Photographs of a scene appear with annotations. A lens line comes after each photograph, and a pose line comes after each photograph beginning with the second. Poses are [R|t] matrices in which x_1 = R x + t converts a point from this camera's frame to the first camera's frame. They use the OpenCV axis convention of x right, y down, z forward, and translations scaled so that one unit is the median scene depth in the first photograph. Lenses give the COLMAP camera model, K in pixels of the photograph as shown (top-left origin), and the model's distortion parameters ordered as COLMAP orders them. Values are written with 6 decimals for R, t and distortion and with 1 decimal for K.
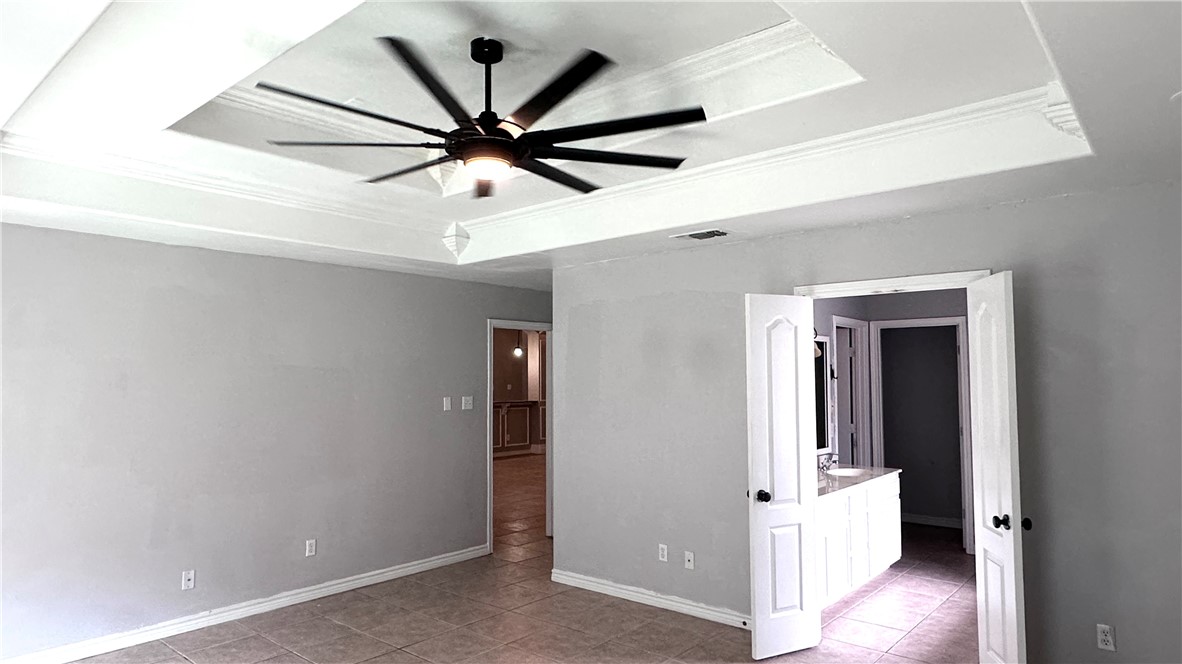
lens RADIAL K [[699.6, 0, 591.0], [0, 699.6, 332.0], [0, 0, 1]] dist [-0.003069, -0.000584]
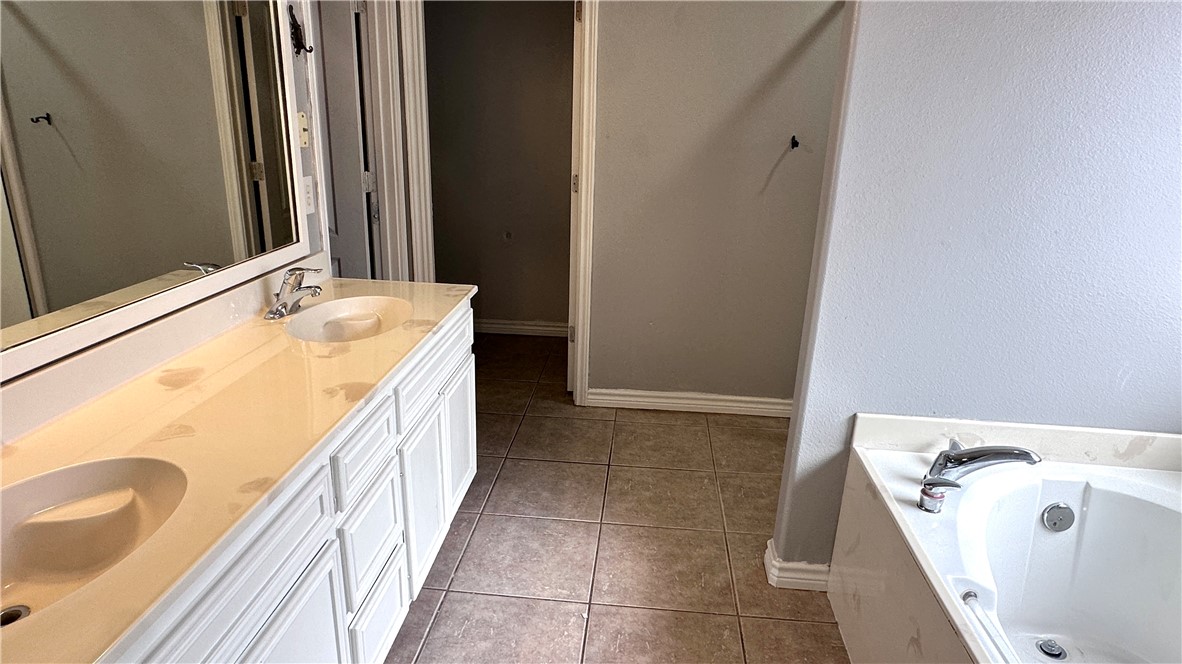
lens RADIAL K [[699.6, 0, 591.0], [0, 699.6, 332.0], [0, 0, 1]] dist [-0.003069, -0.000584]
pose [[0.813303, -0.153472, 0.561235, 0.243810], [-0.066725, 0.933620, 0.351996, 0.065124], [-0.578002, -0.323727, 0.749076, 0.597704]]
